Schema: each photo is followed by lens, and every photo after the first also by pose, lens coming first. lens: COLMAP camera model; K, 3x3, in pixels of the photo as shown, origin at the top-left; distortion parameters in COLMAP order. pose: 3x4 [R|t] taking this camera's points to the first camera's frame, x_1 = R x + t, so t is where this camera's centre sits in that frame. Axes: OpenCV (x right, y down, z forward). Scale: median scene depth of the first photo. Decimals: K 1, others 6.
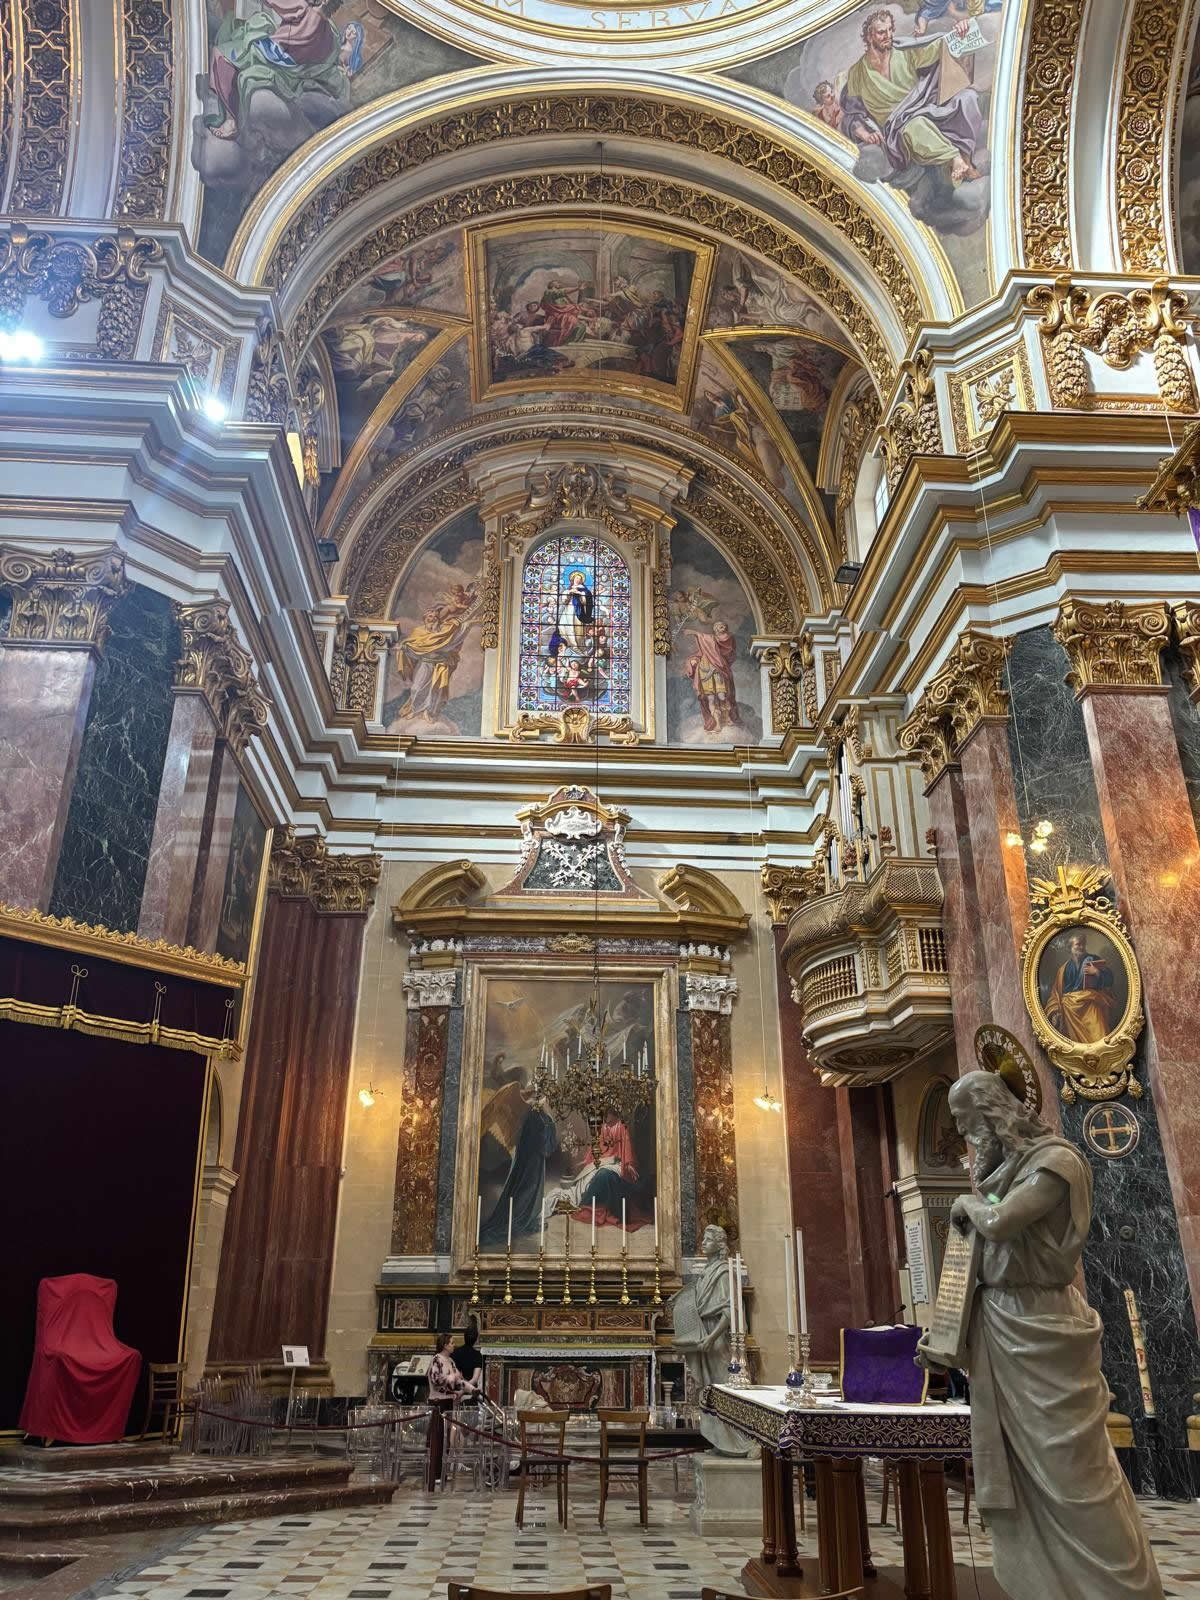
lens RADIAL K [[1148.8, 0, 601.5], [0, 1148.8, 794.0], [0, 0, 1]] dist [0.012545, -0.024027]
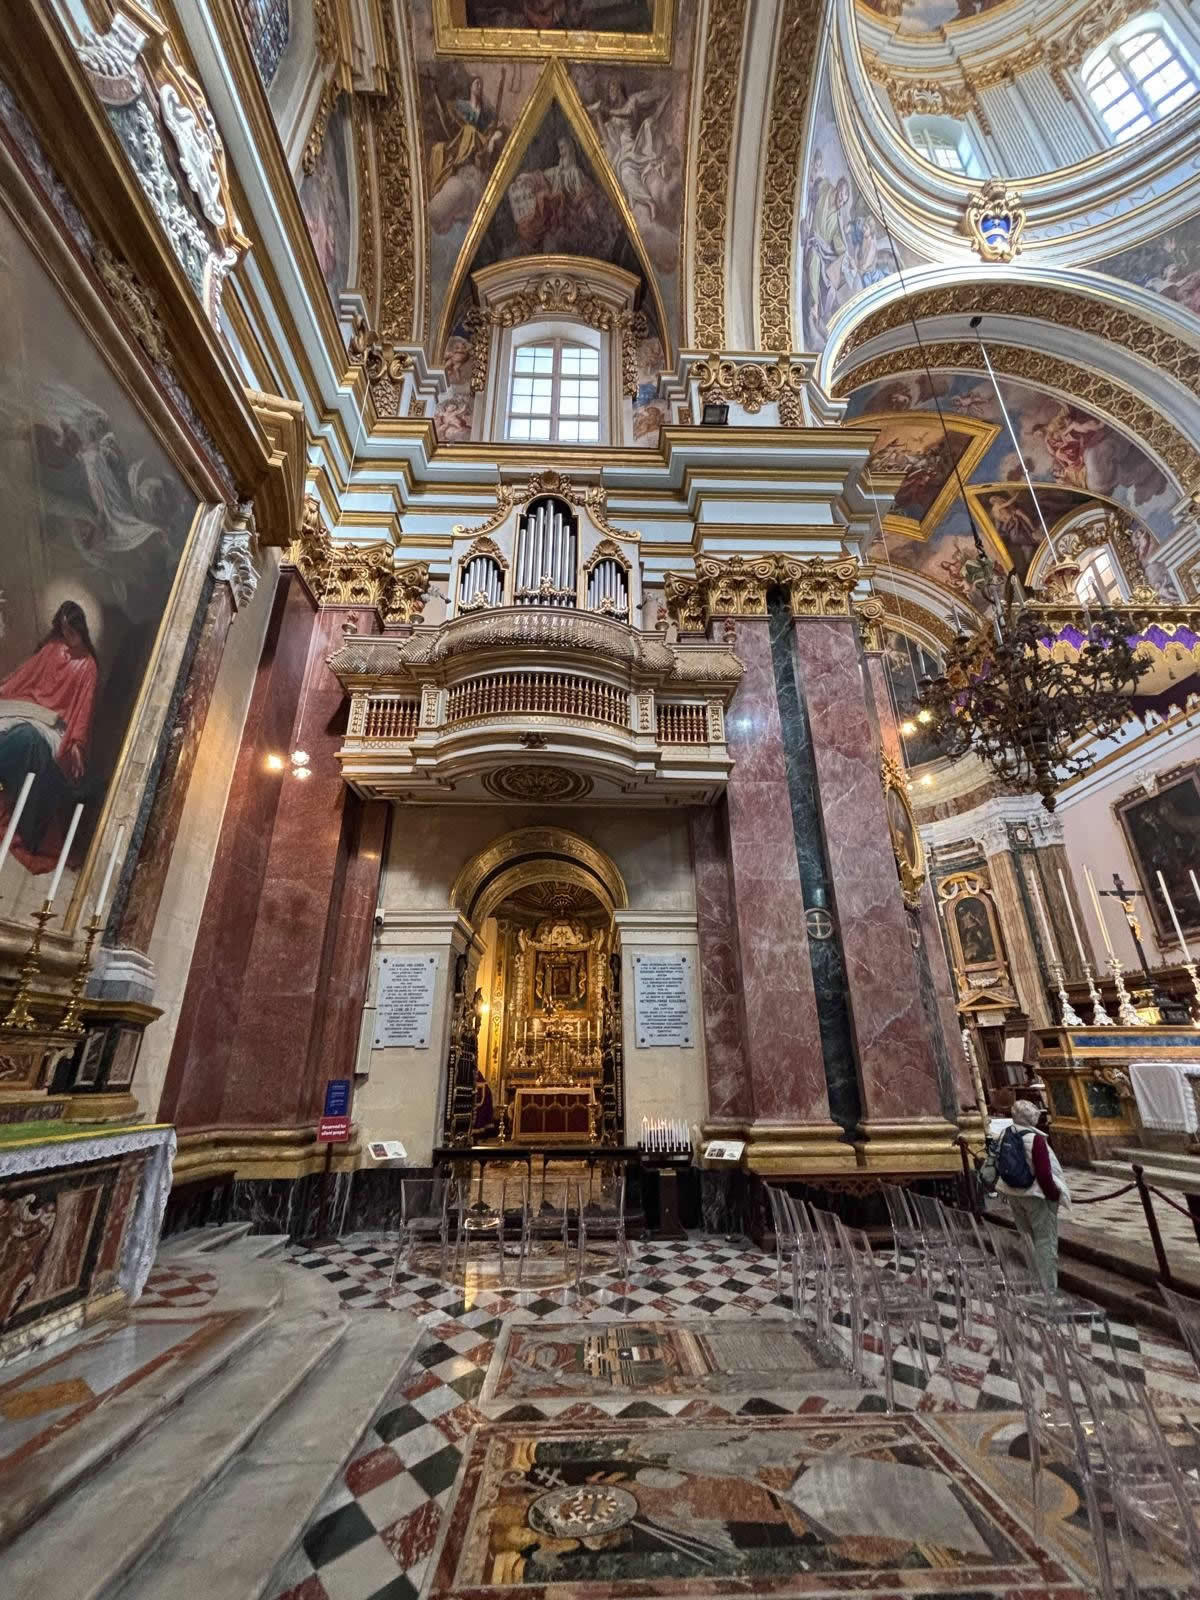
lens RADIAL K [[652.6, 0, 599.8], [0, 652.6, 798.5], [0, 0, 1]] dist [0.001118, 0.000021]
pose [[0.034948, 0.384940, 0.922280, -0.207340], [-0.416298, 0.844575, -0.336732, 0.339579], [-0.908556, -0.372175, 0.189766, 0.738523]]
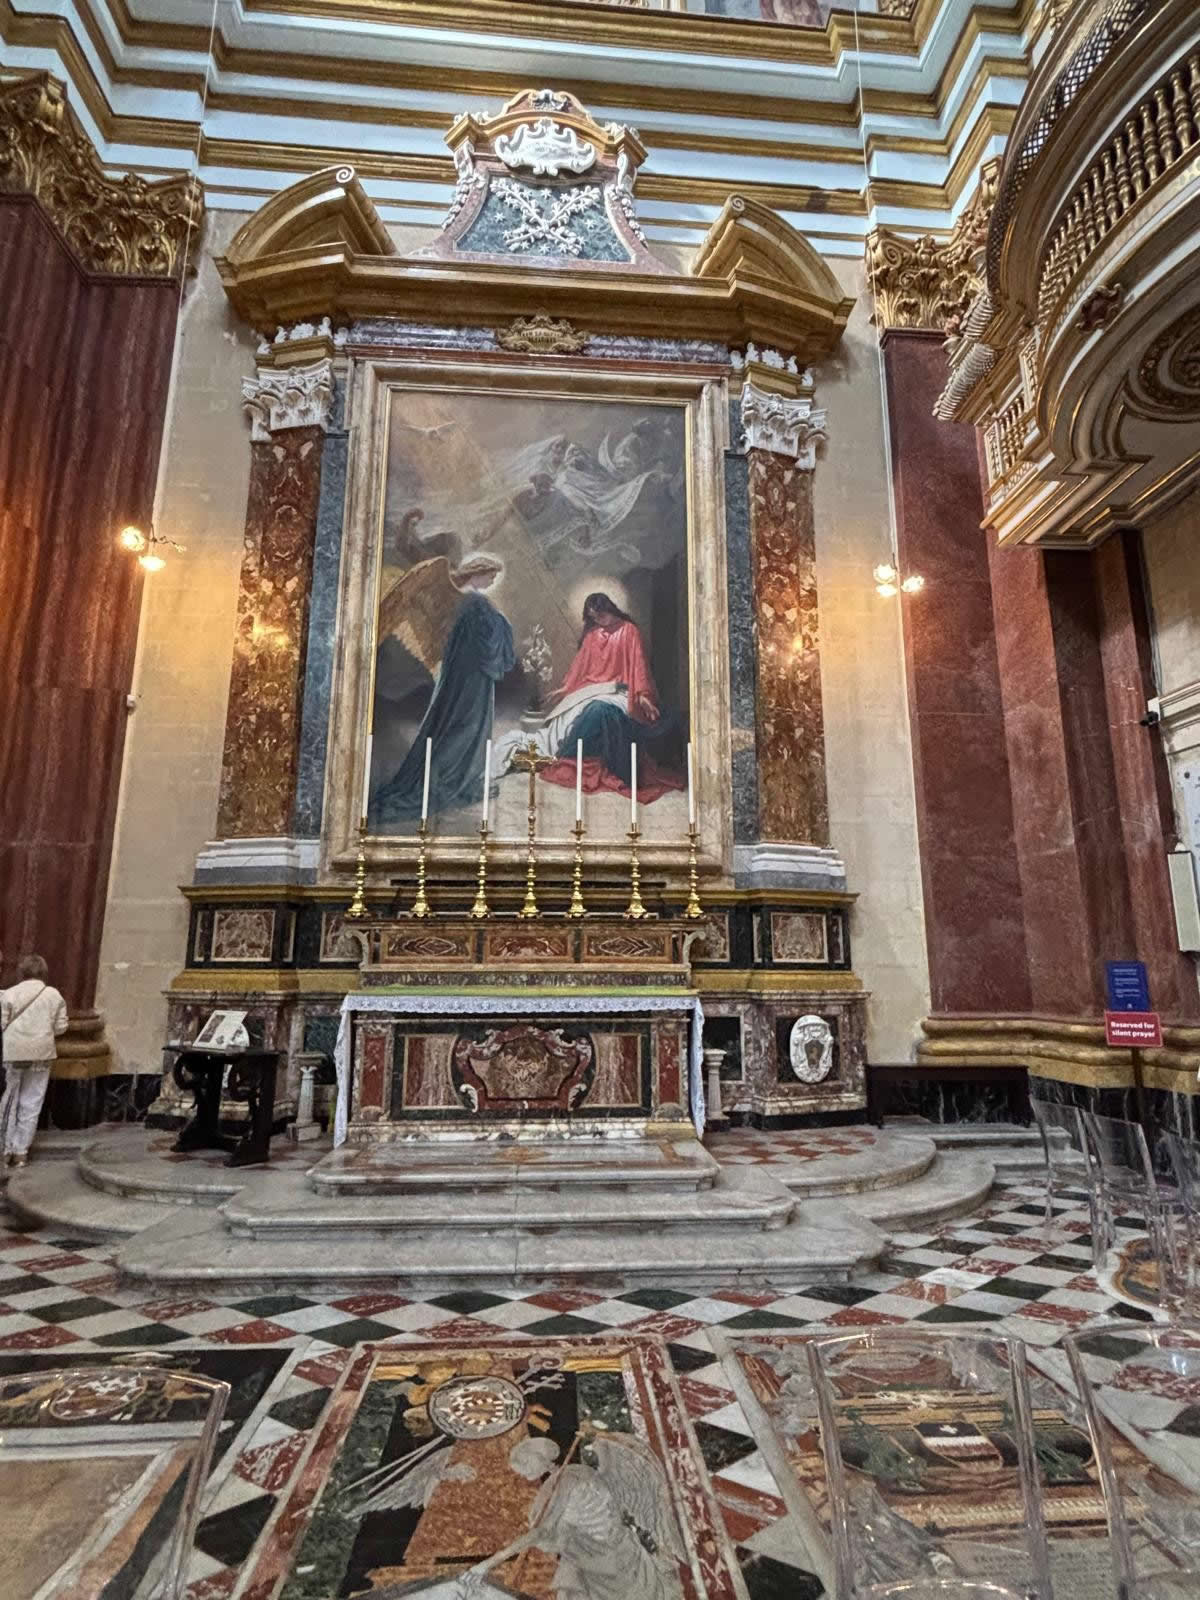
lens RADIAL K [[818.1, 0, 605.1], [0, 818.1, 799.6], [0, 0, 1]] dist [0.003917, -0.006241]
pose [[0.999868, 0.002043, 0.016149, -0.000814], [-0.005711, 0.973055, 0.230502, 0.277651], [-0.015243, -0.230564, 0.972938, 0.590299]]
